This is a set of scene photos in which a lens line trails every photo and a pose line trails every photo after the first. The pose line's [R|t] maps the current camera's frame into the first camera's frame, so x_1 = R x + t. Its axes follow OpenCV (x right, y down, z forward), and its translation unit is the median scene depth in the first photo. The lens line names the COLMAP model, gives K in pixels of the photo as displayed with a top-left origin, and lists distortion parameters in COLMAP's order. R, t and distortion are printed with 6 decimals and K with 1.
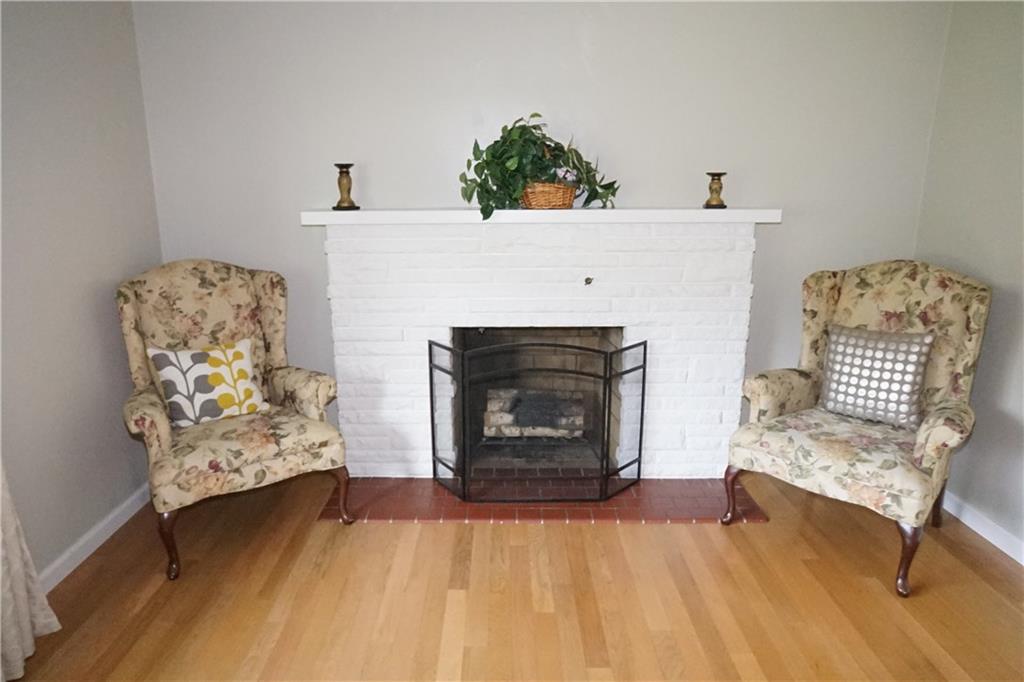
lens RADIAL K [[682.3, 0, 500.2], [0, 682.3, 348.5], [0, 0, 1]] dist [-0.049517, 0.041393]
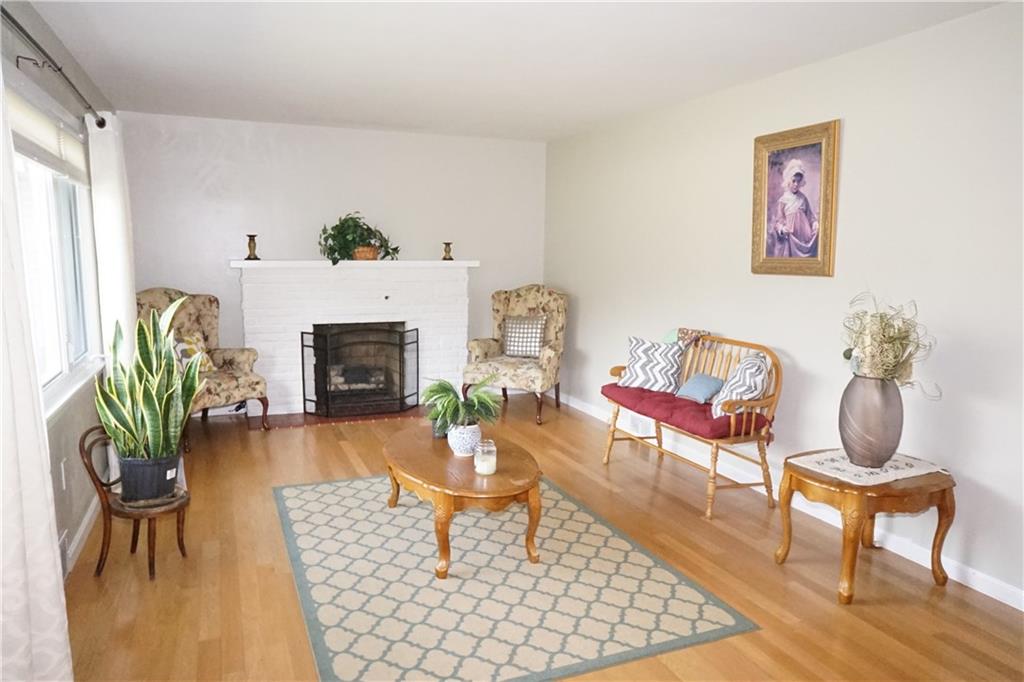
lens RADIAL K [[682.3, 0, 494.1], [0, 682.3, 335.6], [0, 0, 1]] dist [-0.049517, 0.041393]
pose [[0.925139, -0.033481, 0.378150, -0.331791], [0.074422, 0.992770, -0.094173, 0.217665], [-0.372263, 0.115266, 0.920942, -0.893933]]
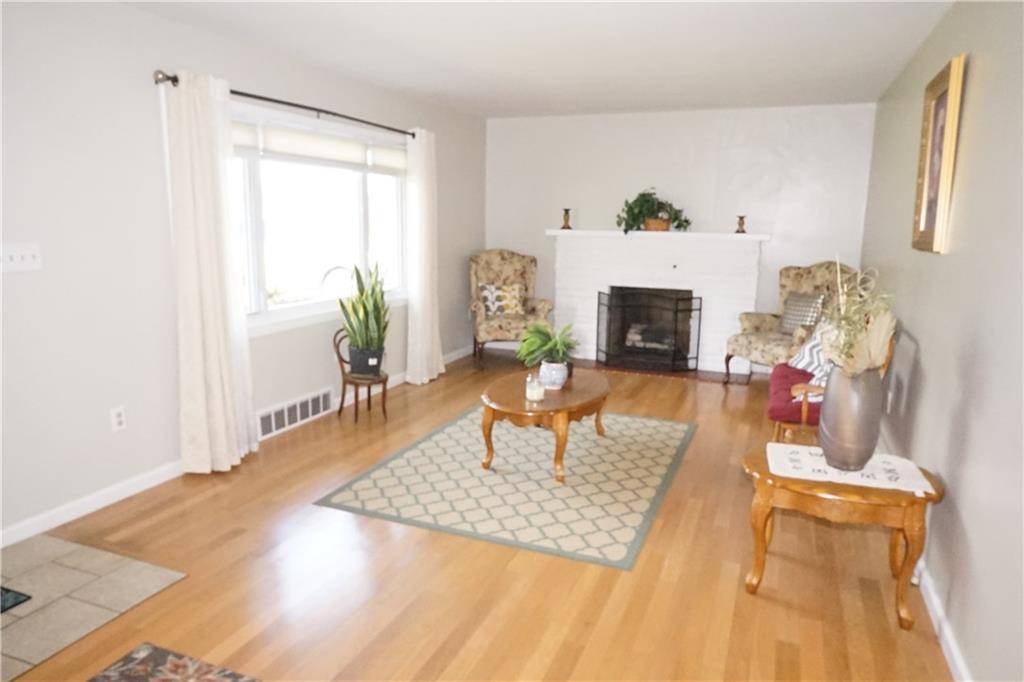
lens RADIAL K [[682.3, 0, 514.5], [0, 682.3, 343.4], [0, 0, 1]] dist [-0.049517, 0.041393]
pose [[0.929859, 0.083851, -0.358234, 0.454920], [-0.104202, 0.993836, -0.037848, 0.274119], [0.352852, 0.072522, 0.932864, -1.130792]]
